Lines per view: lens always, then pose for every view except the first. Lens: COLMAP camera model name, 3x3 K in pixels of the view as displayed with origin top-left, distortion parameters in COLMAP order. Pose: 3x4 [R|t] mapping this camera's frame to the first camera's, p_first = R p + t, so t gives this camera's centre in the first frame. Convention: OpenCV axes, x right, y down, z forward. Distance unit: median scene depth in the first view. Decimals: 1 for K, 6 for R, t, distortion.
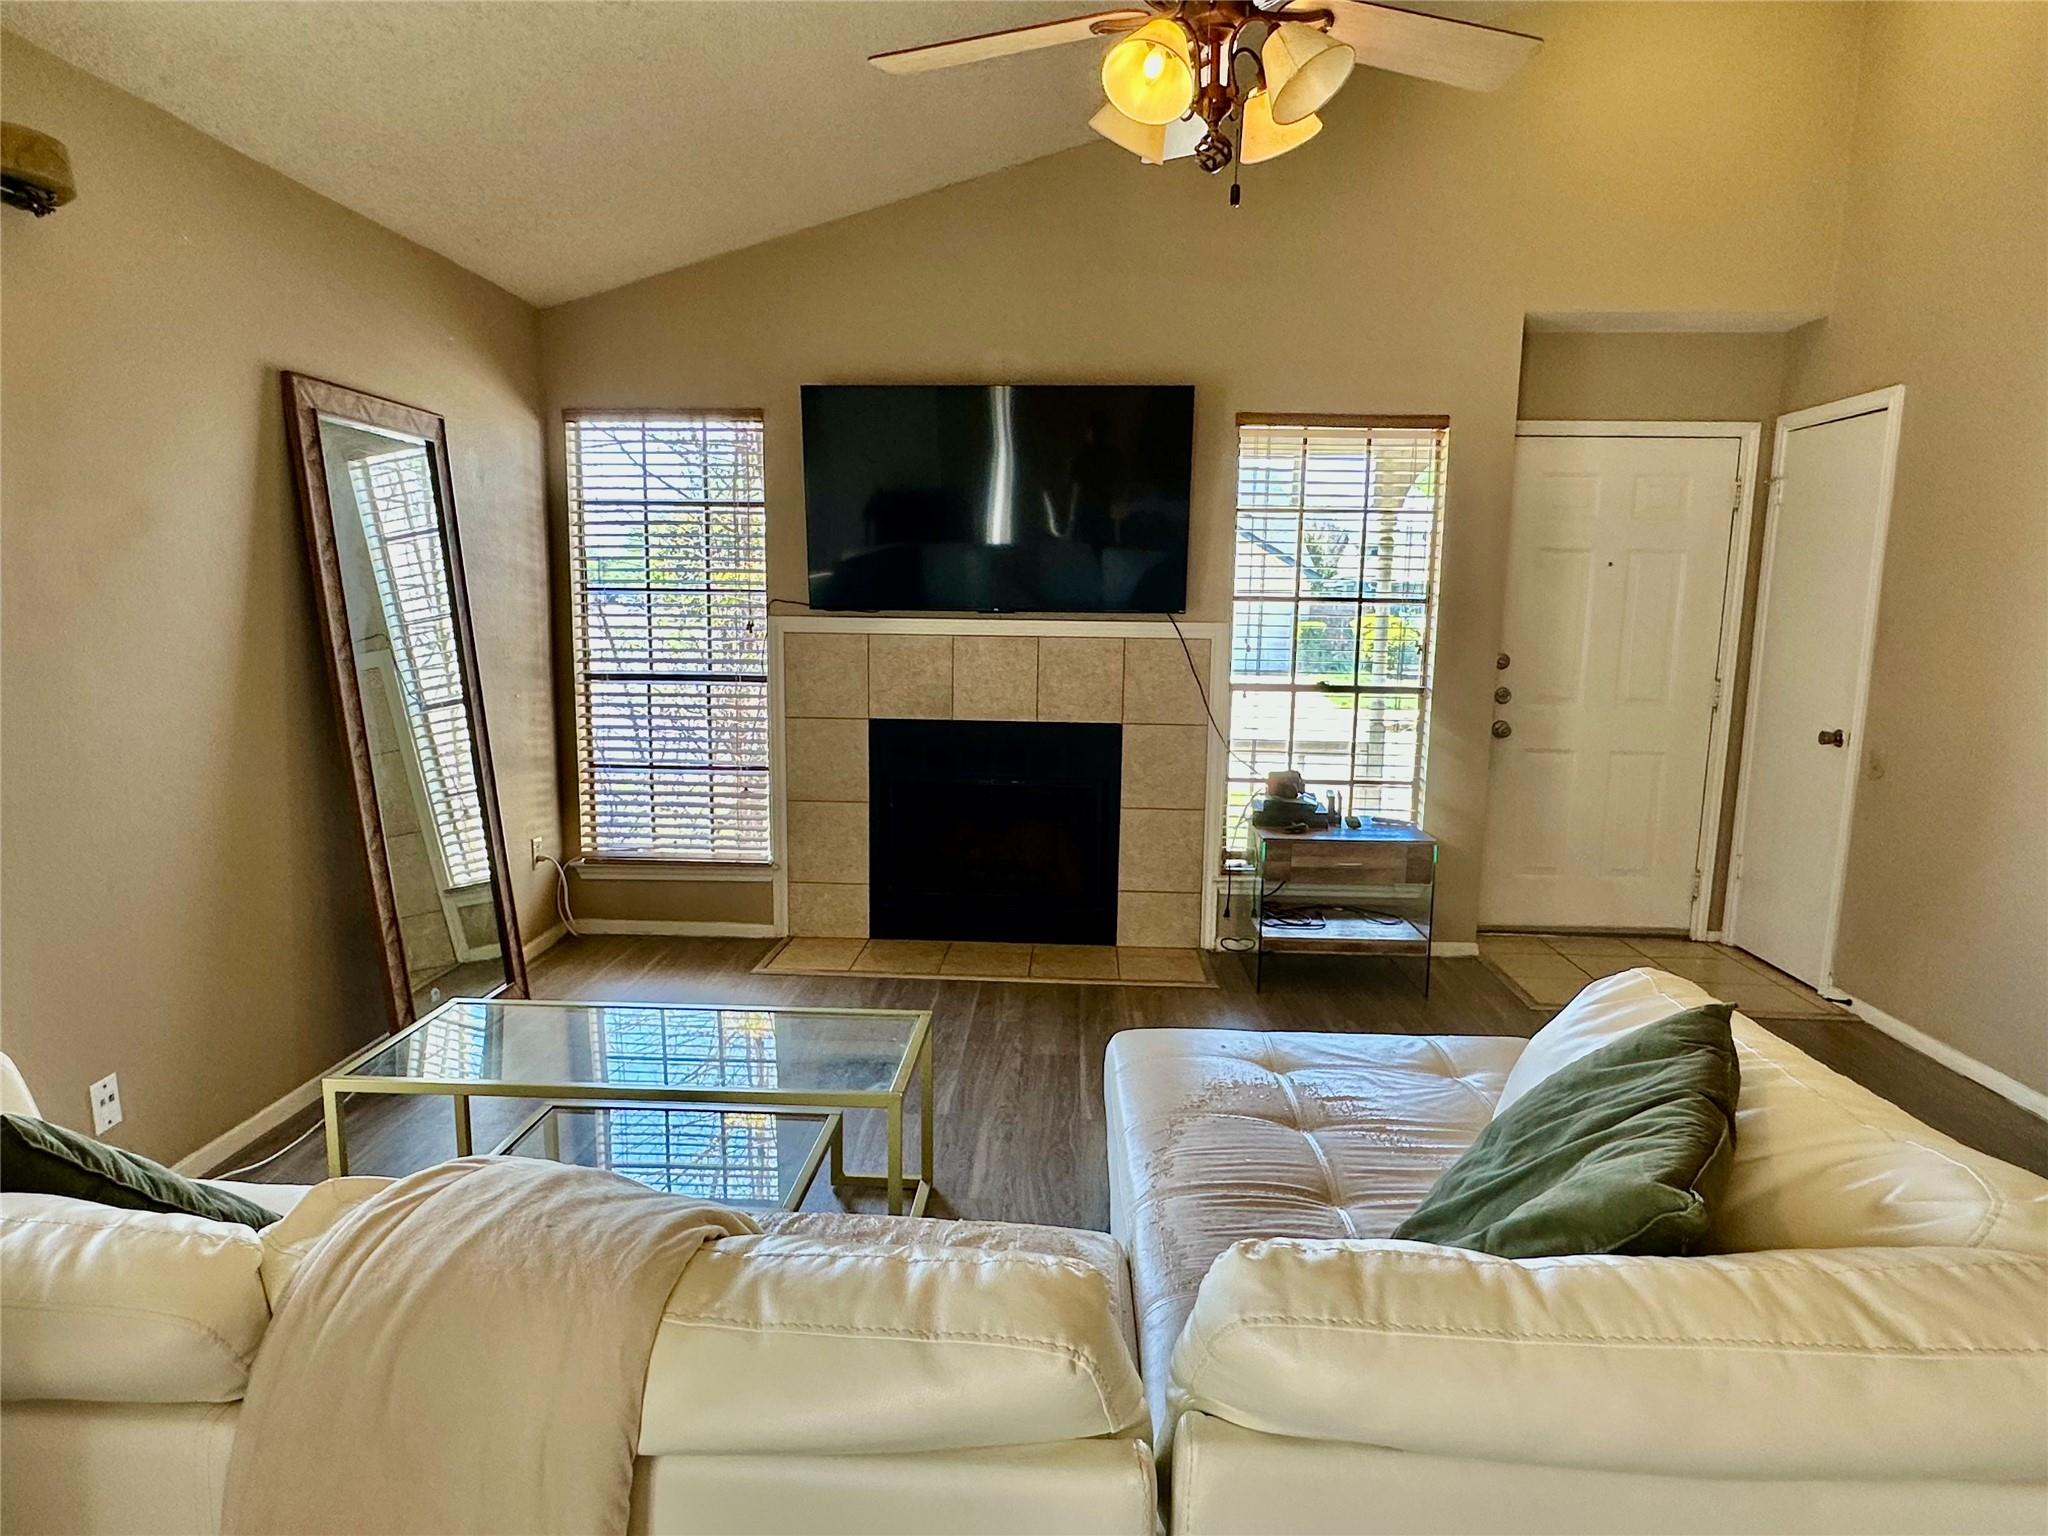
lens RADIAL K [[1230.1, 0, 1015.2], [0, 1230.1, 779.0], [0, 0, 1]] dist [0.003795, 0.001668]
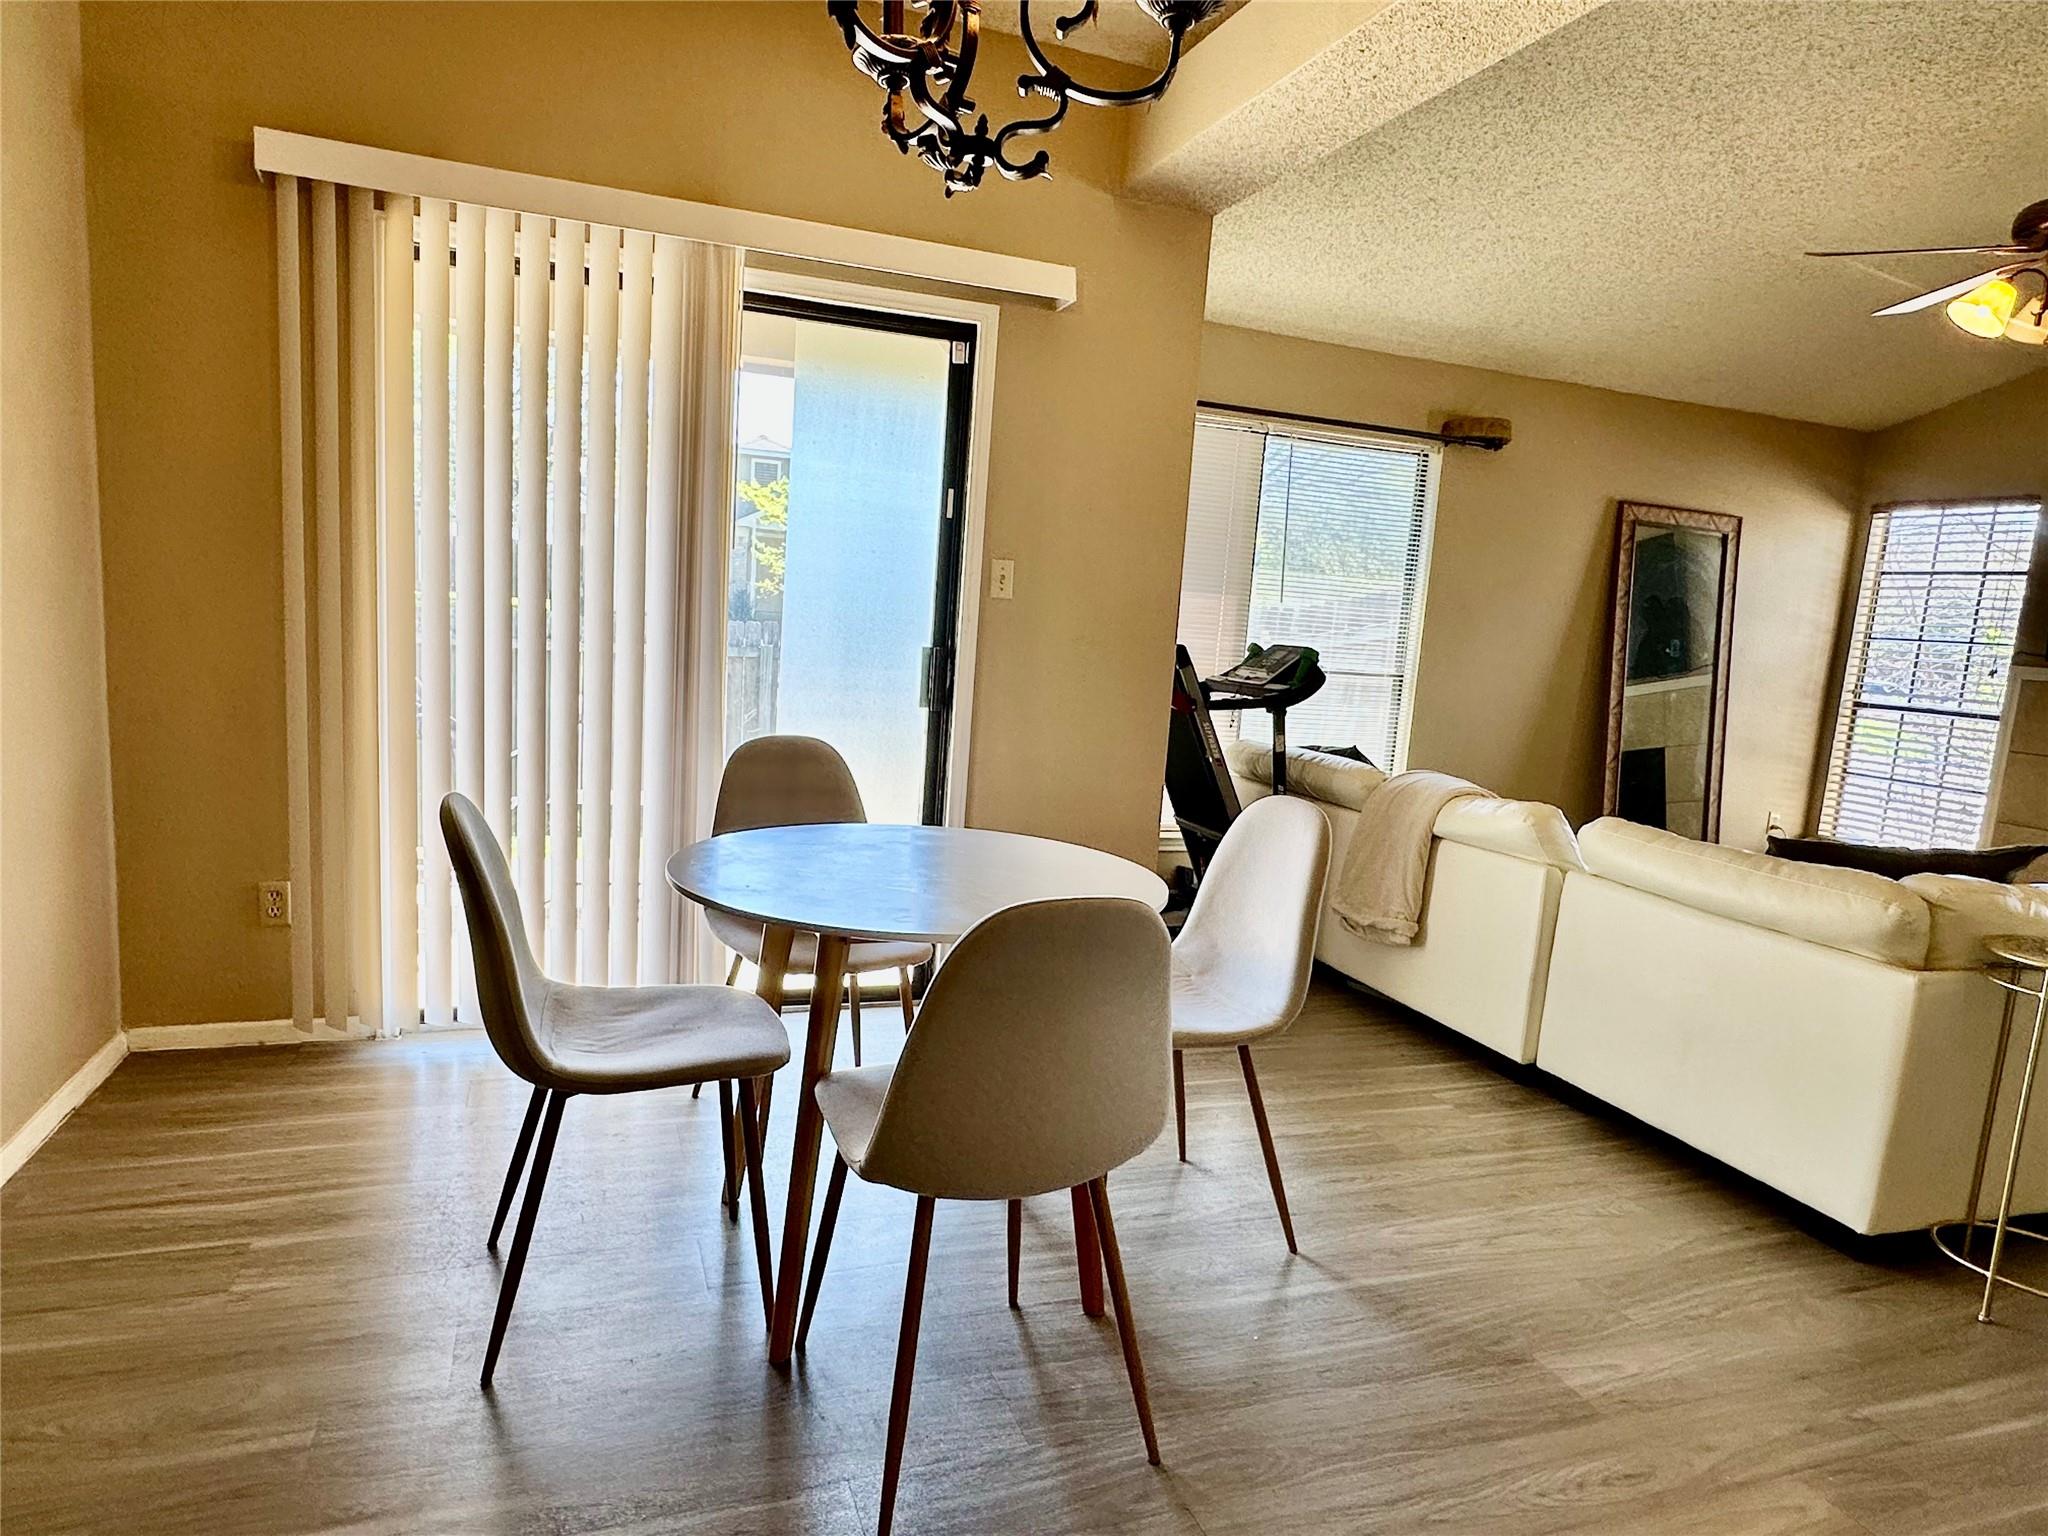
lens RADIAL K [[1230.1, 0, 1015.2], [0, 1230.1, 779.0], [0, 0, 1]] dist [0.003795, 0.001668]
pose [[0.382495, 0.146438, -0.912279, 0.537134], [-0.206526, 0.975929, 0.070064, 0.090709], [0.900580, 0.161611, 0.403531, -0.335766]]
